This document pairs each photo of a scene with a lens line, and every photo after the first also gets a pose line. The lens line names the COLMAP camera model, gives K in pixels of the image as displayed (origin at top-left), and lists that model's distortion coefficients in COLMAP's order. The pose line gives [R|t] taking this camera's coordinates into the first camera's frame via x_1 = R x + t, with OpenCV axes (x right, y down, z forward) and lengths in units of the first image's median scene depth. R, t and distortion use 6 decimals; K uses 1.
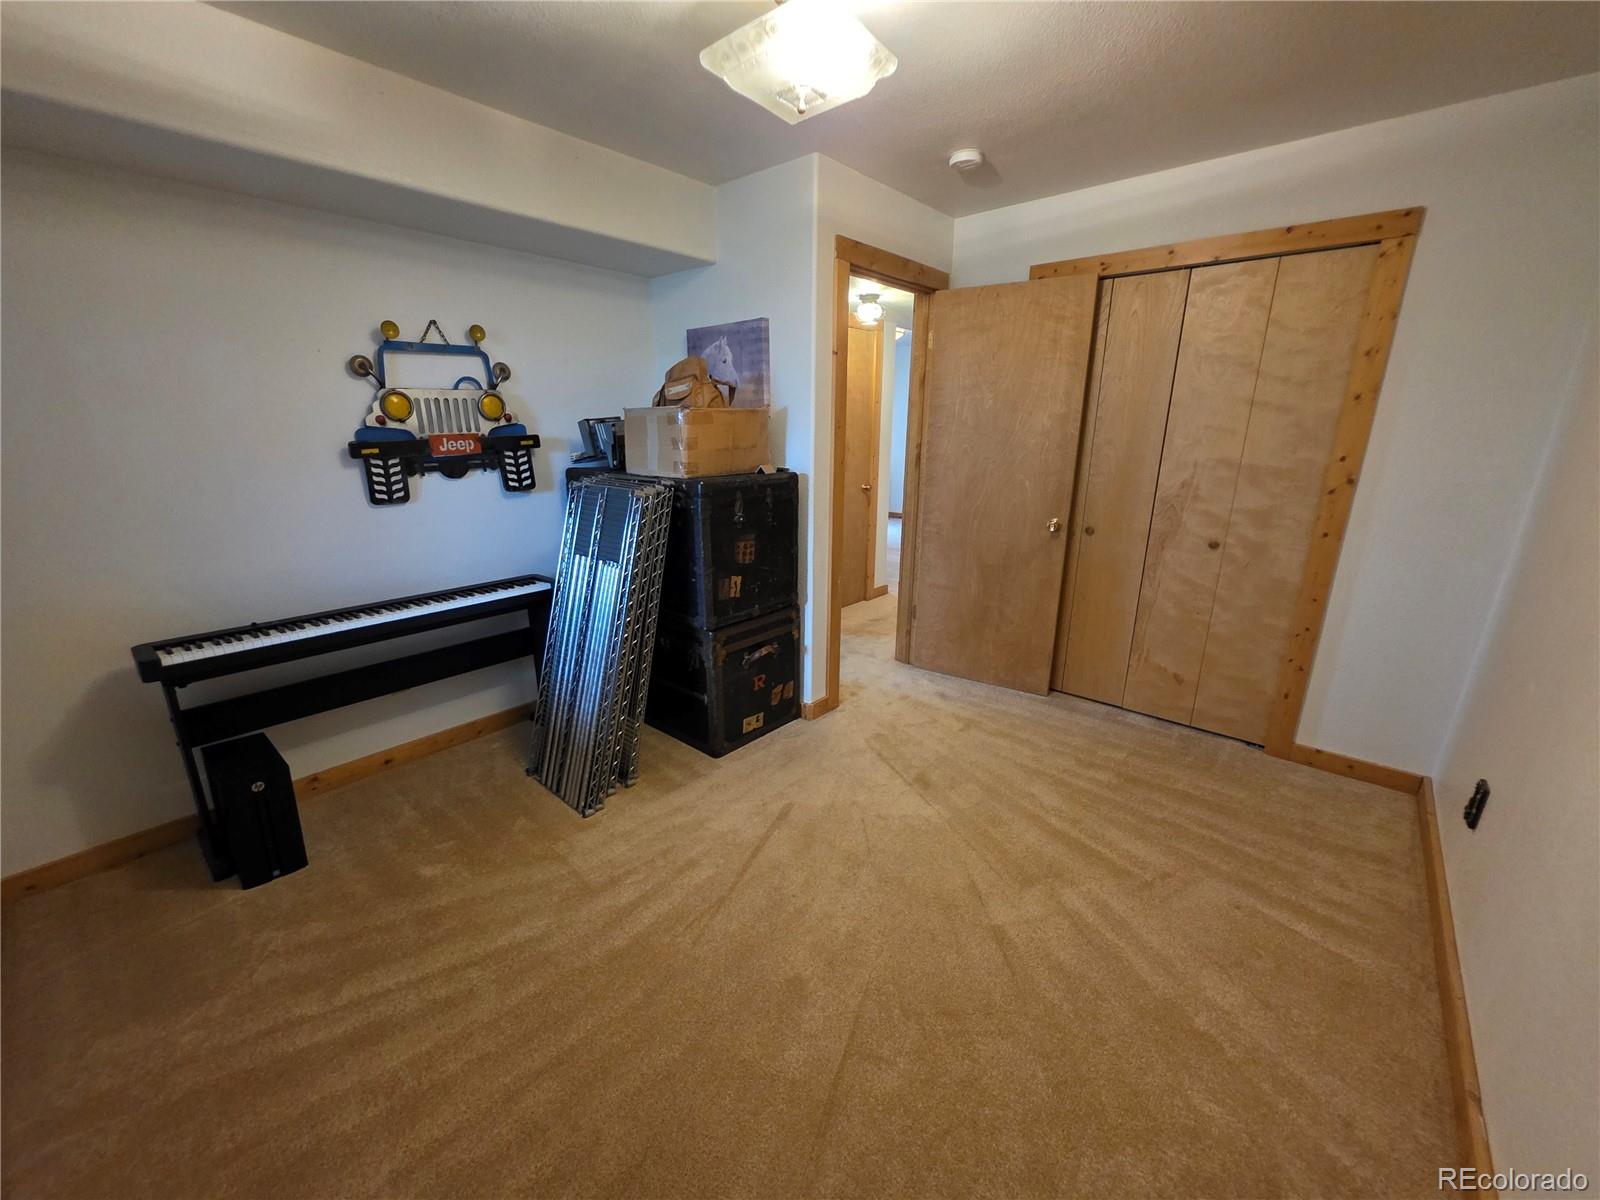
lens RADIAL K [[635.5, 0, 795.4], [0, 635.5, 600.8], [0, 0, 1]] dist [0.000390, 0.000348]
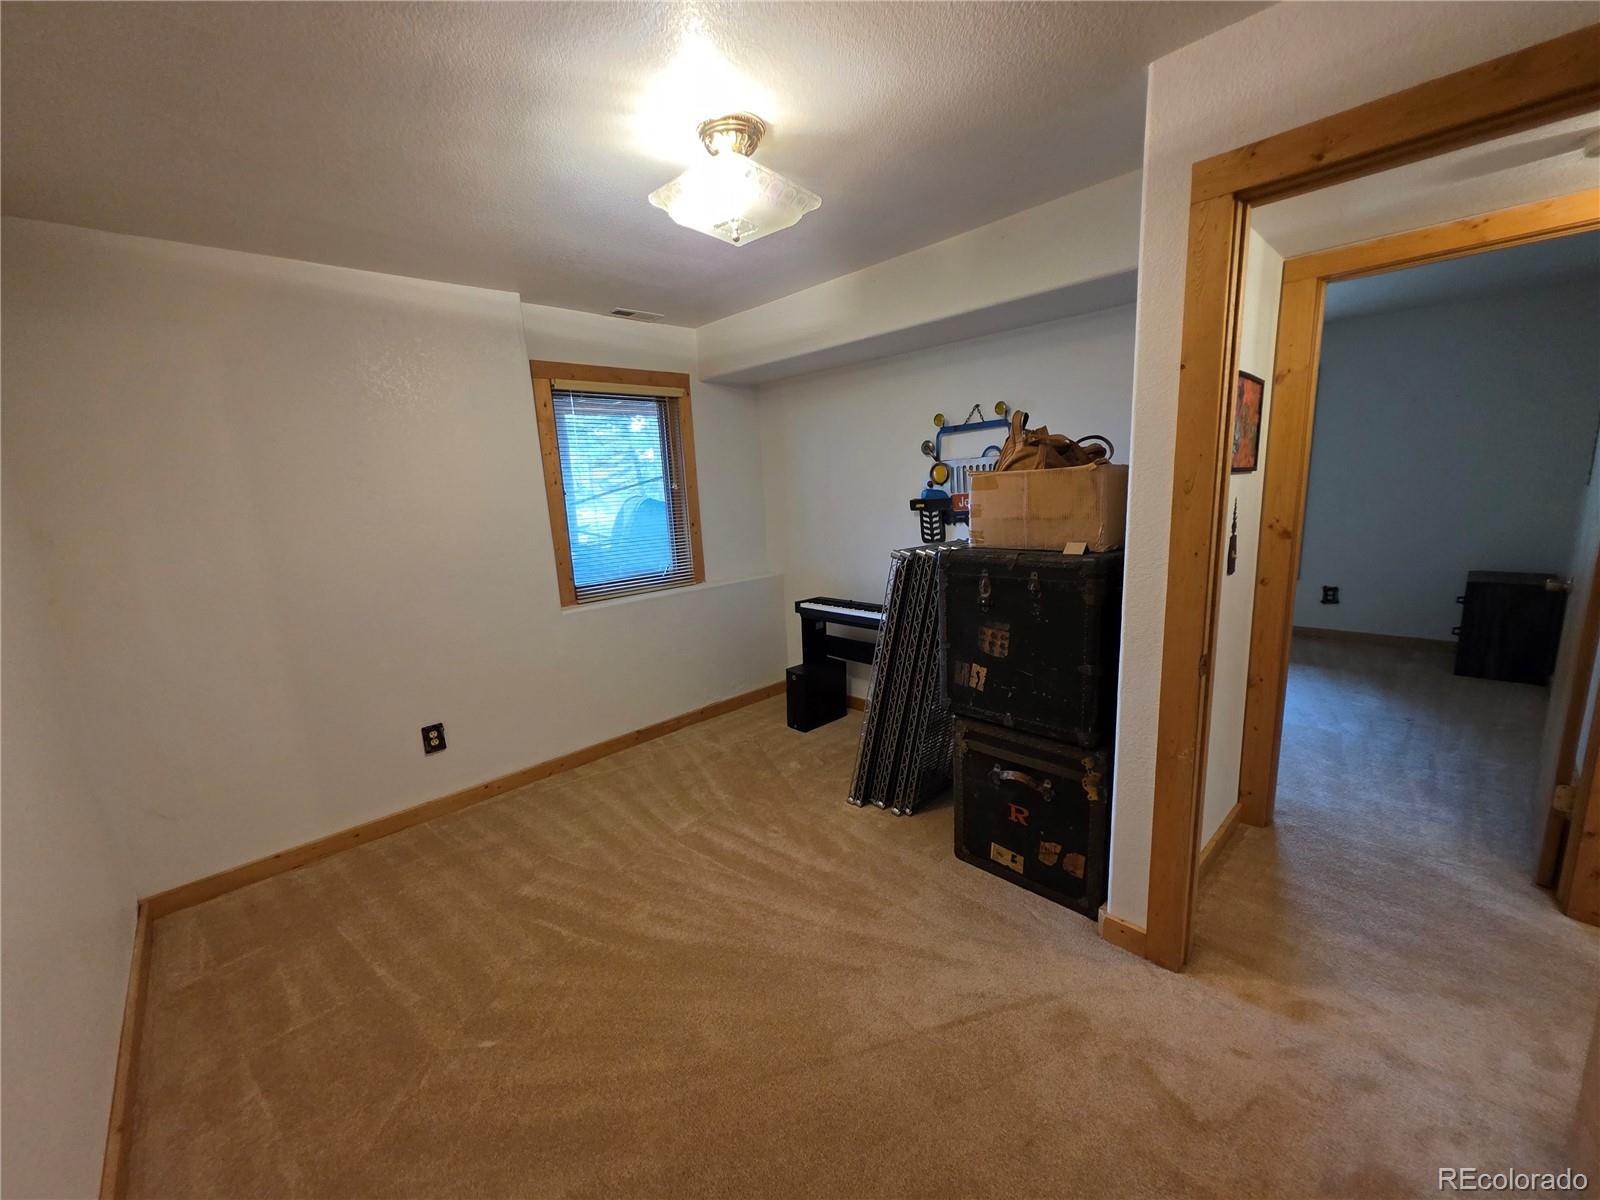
lens RADIAL K [[635.5, 0, 798.1], [0, 635.5, 601.9], [0, 0, 1]] dist [0.000390, 0.000348]
pose [[-0.085403, 0.187683, -0.978510, 0.747678], [-0.221900, 0.953849, 0.202320, -0.239759], [0.971322, 0.234410, -0.039815, 0.781843]]
